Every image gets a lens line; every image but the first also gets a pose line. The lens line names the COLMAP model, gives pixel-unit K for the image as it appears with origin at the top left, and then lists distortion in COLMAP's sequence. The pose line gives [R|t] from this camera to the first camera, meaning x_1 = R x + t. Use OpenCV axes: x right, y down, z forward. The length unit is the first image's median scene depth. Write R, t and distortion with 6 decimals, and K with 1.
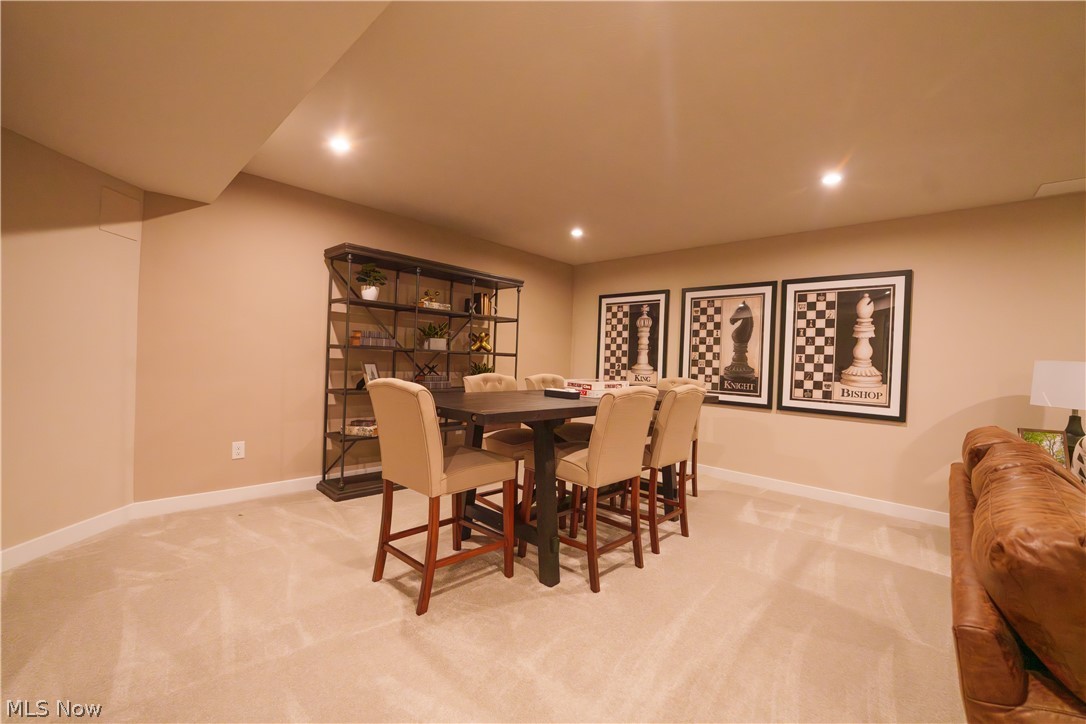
lens RADIAL K [[436.4, 0, 542.6], [0, 436.4, 366.4], [0, 0, 1]] dist [-0.024975, -0.000174]
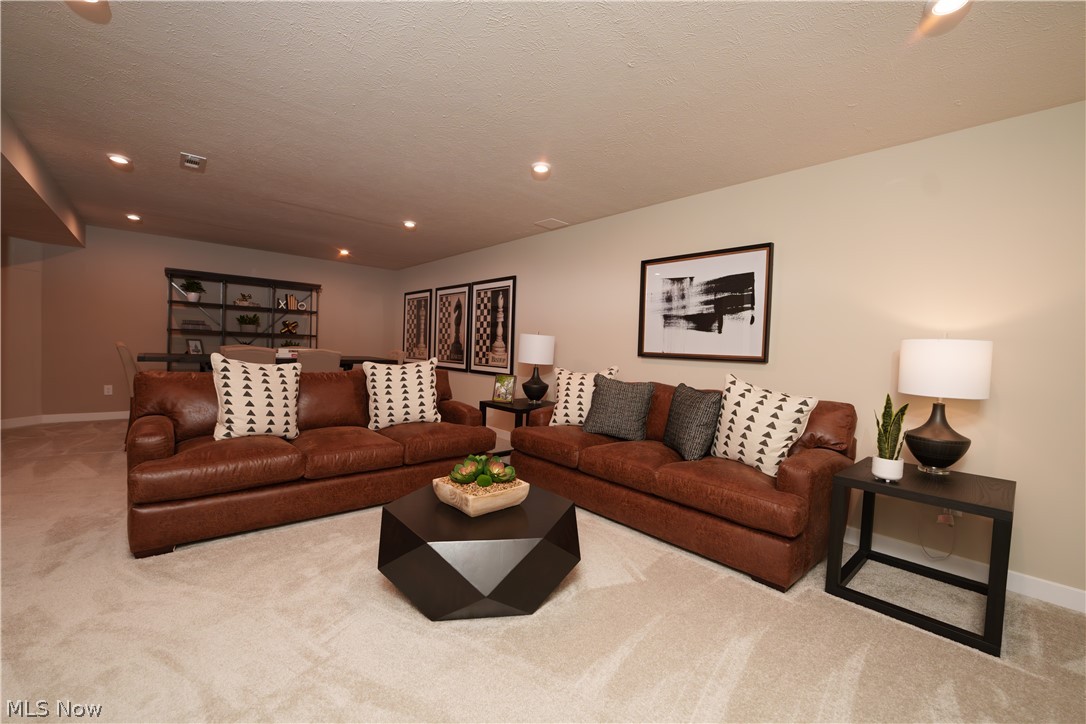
lens RADIAL K [[436.4, 0, 542.8], [0, 436.4, 362.3], [0, 0, 1]] dist [-0.024975, -0.000174]
pose [[0.996643, 0.000733, -0.081870, 0.920706], [0.000308, 0.999919, 0.012699, 0.048945], [0.081873, -0.012681, 0.996562, -0.435248]]
